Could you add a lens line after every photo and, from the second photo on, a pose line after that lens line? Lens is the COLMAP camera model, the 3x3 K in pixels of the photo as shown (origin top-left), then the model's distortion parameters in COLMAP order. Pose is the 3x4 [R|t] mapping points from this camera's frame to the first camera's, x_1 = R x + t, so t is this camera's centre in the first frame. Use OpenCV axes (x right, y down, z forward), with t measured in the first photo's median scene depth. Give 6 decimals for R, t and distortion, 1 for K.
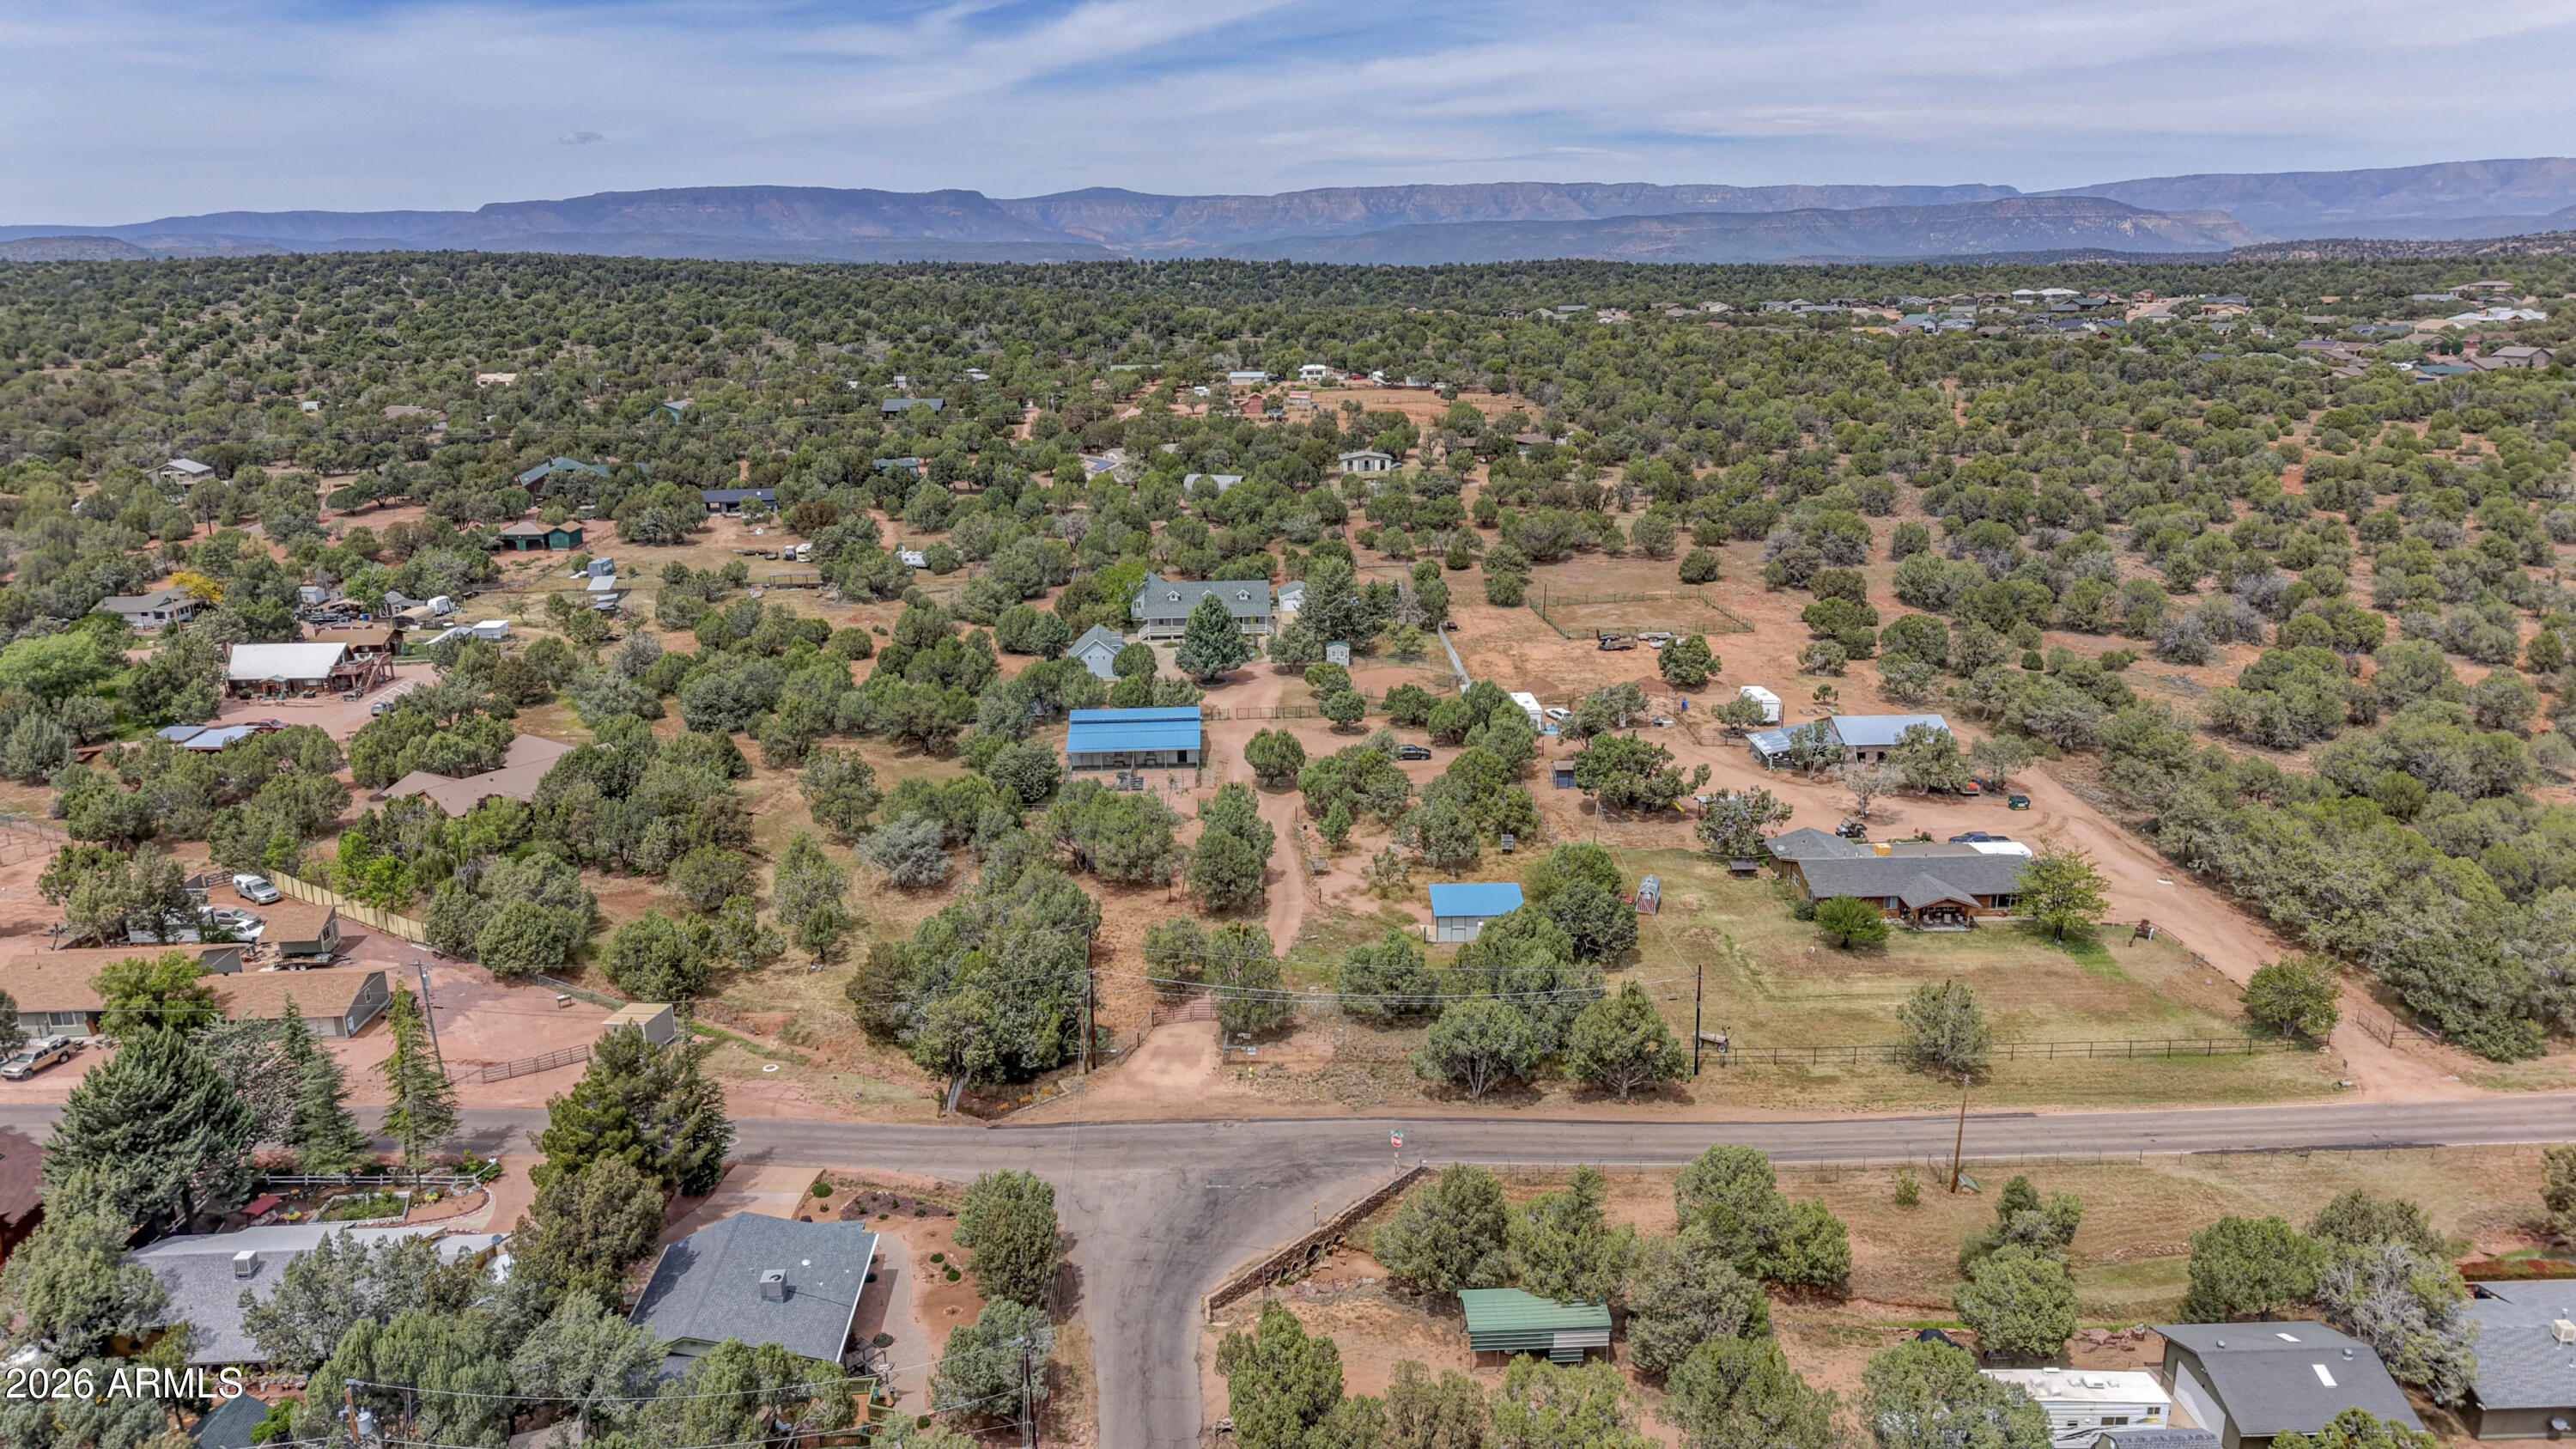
lens RADIAL K [[1742.7, 0, 1288.0], [0, 1742.7, 724.5], [0, 0, 1]] dist [-0.001844, 0.000926]
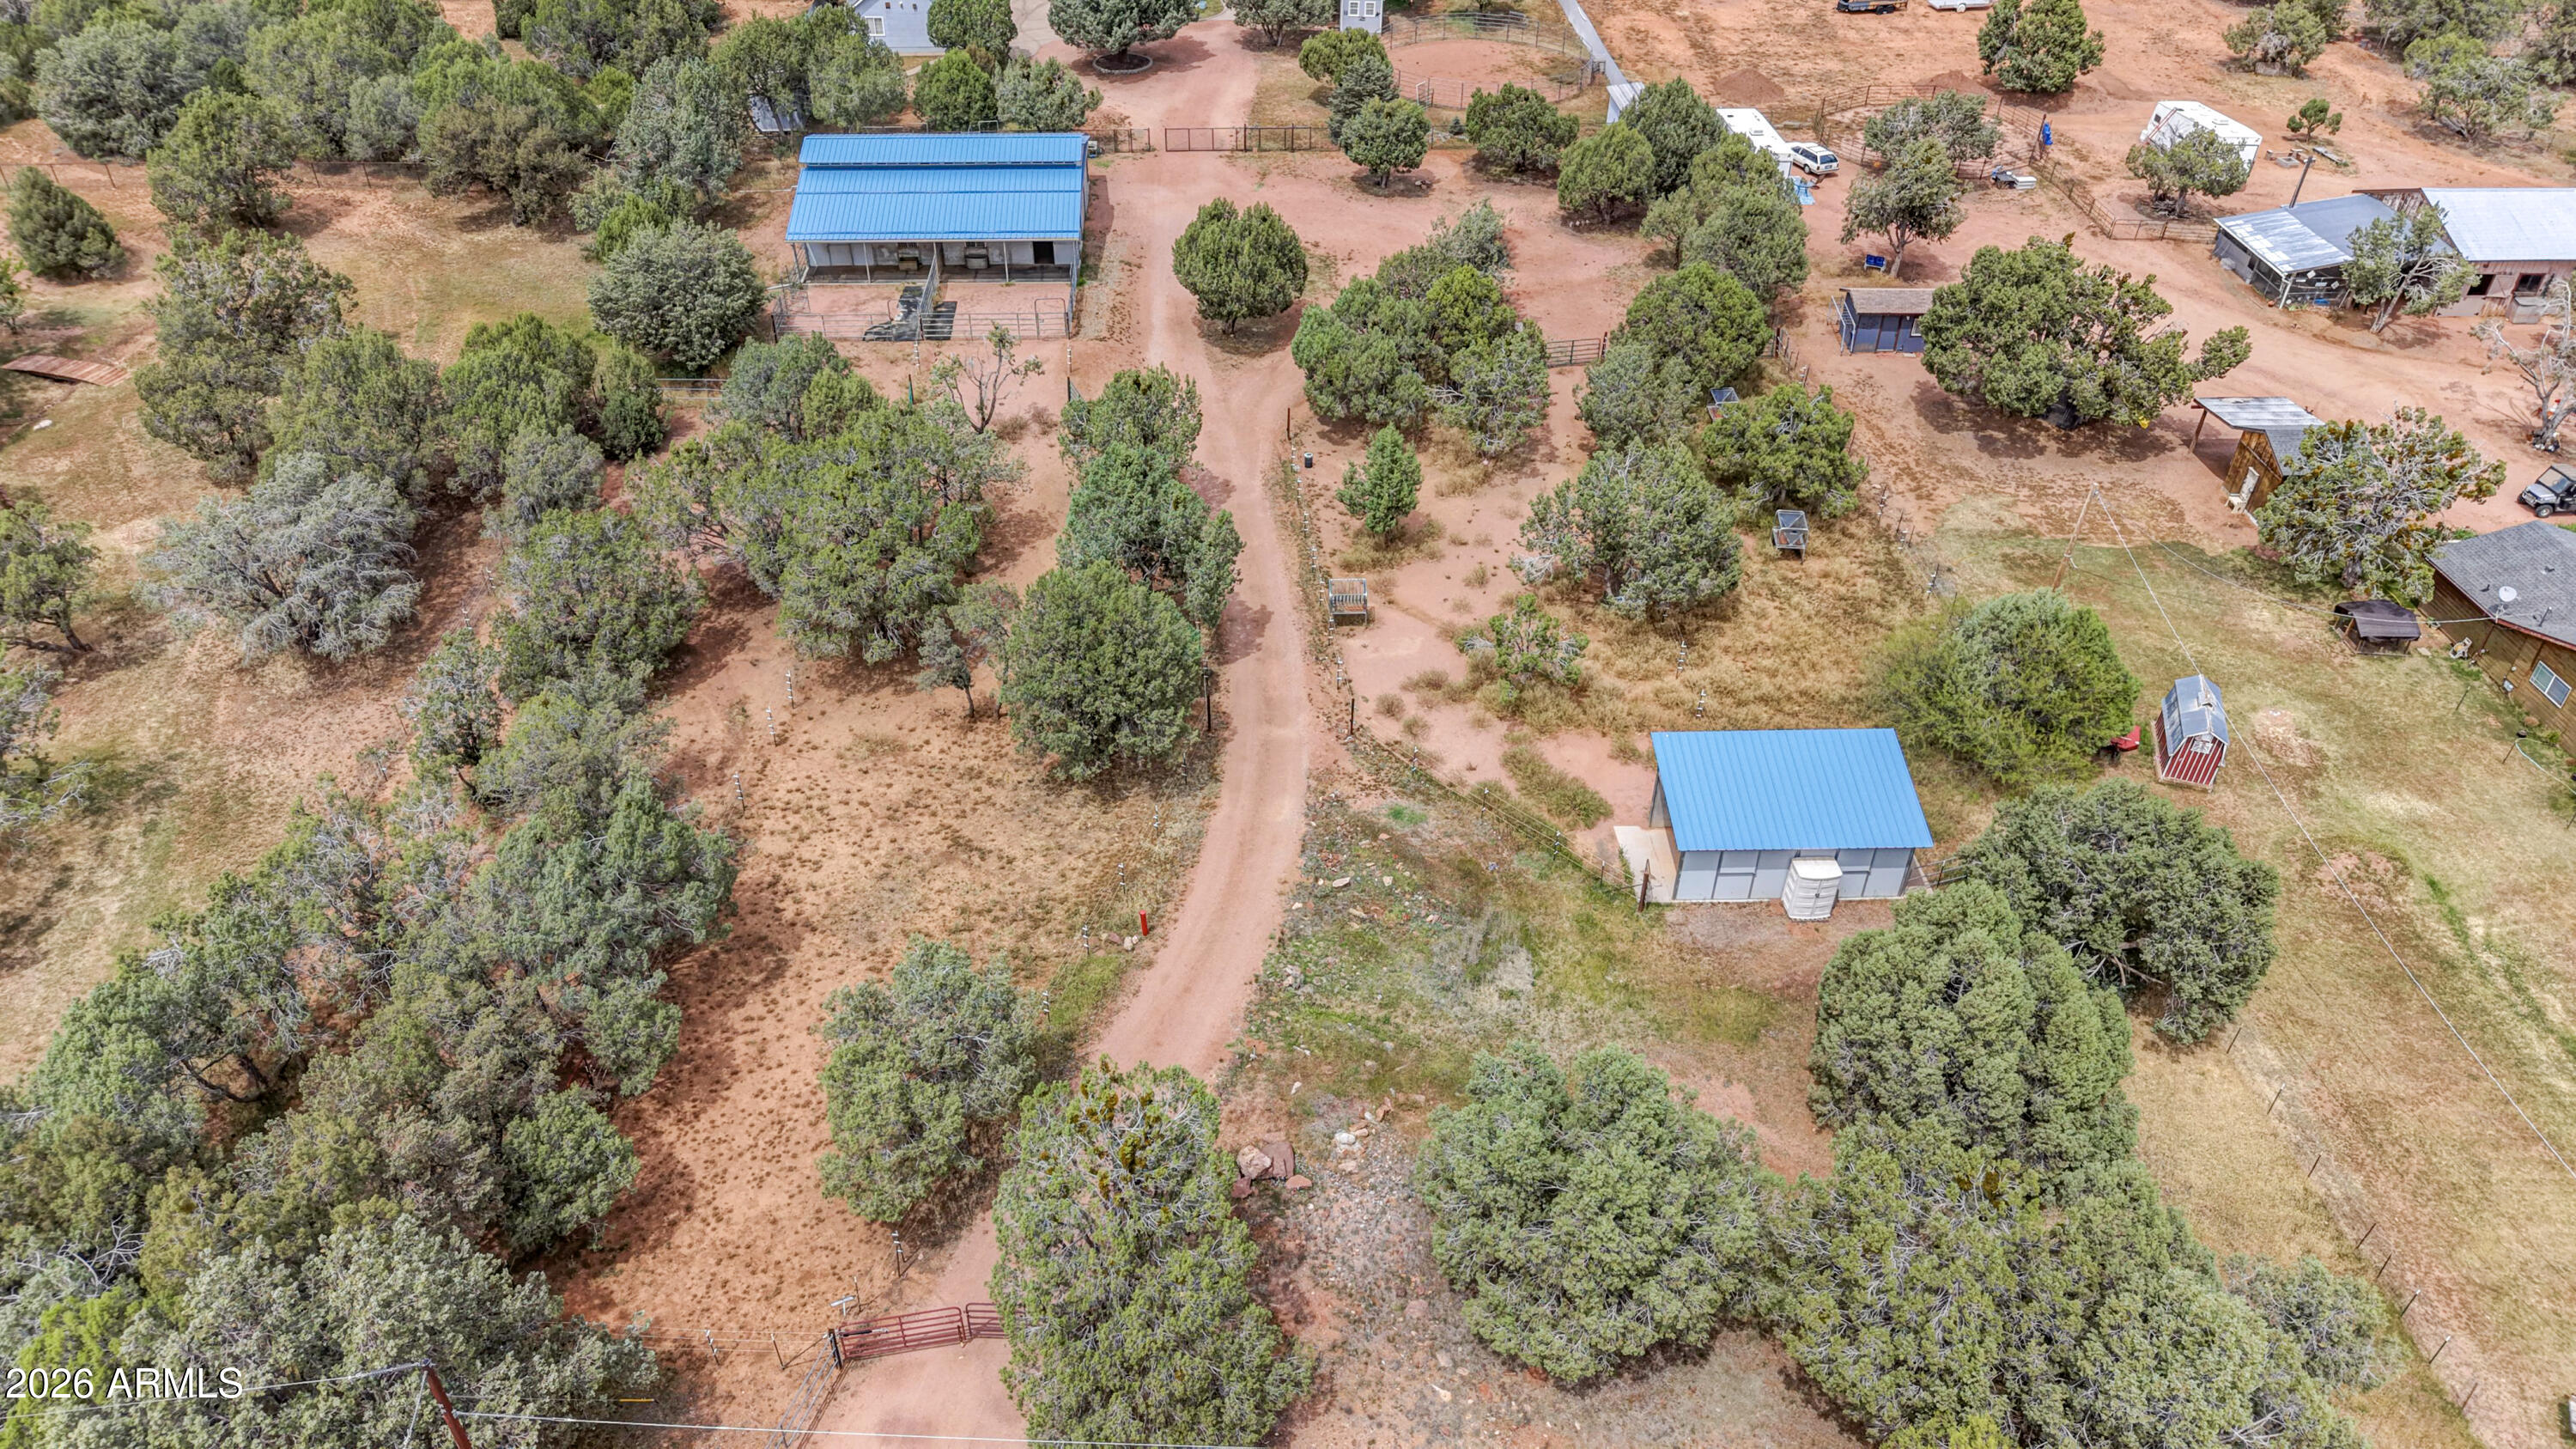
lens RADIAL K [[1742.7, 0, 1288.0], [0, 1742.7, 724.5], [0, 0, 1]] dist [-0.001844, 0.000926]
pose [[0.999632, 0.013630, 0.023462, -0.004138], [-0.021120, 0.933709, 0.357410, -0.031851], [-0.017035, -0.357774, 0.933653, 0.519651]]
